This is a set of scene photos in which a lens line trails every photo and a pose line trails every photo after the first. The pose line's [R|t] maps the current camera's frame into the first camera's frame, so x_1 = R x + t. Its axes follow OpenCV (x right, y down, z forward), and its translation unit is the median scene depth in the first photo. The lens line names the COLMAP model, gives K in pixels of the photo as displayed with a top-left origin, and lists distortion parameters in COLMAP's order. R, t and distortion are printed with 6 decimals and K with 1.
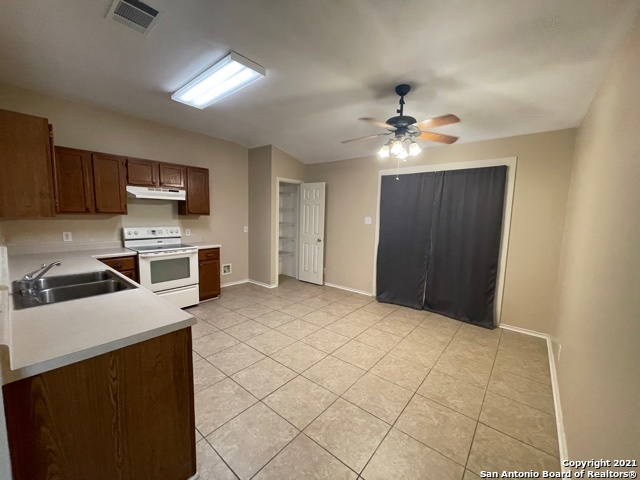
lens RADIAL K [[257.7, 0, 320.1], [0, 257.7, 240.3], [0, 0, 1]] dist [0.000327, -0.001658]
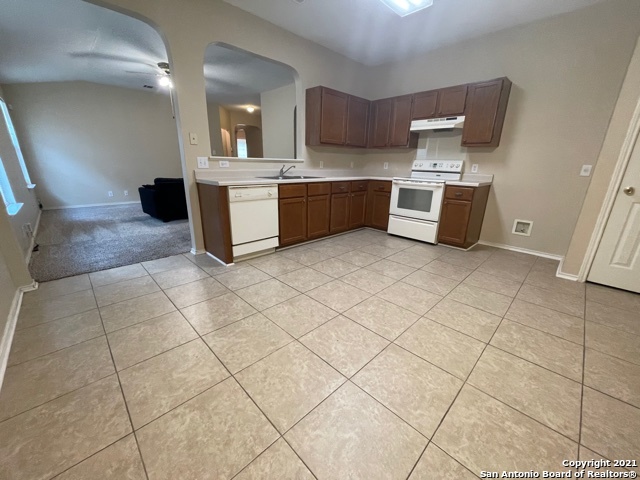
lens RADIAL K [[257.7, 0, 317.9], [0, 257.7, 241.6], [0, 0, 1]] dist [0.000327, -0.001658]
pose [[-0.107680, 0.266653, -0.957758, 0.552996], [-0.125849, 0.951954, 0.279186, 0.035290], [0.986188, 0.150596, -0.068949, 0.756064]]
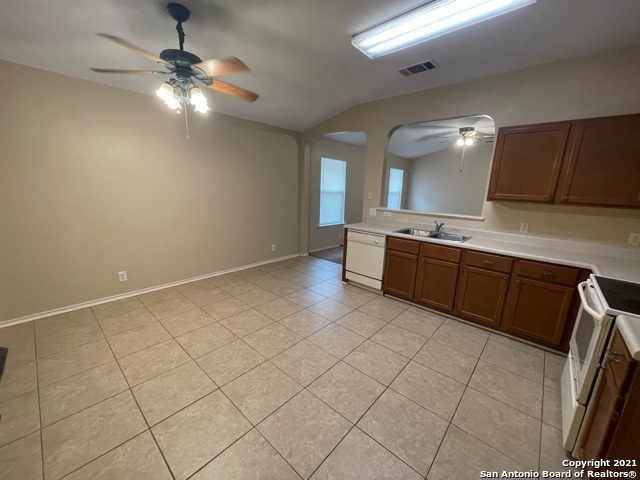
lens RADIAL K [[257.7, 0, 318.9], [0, 257.7, 241.1], [0, 0, 1]] dist [0.000327, -0.001658]
pose [[-0.997421, -0.064599, 0.031281, -0.119845], [-0.051522, 0.947832, 0.314580, -0.167593], [-0.049970, 0.312157, -0.948715, 1.496454]]
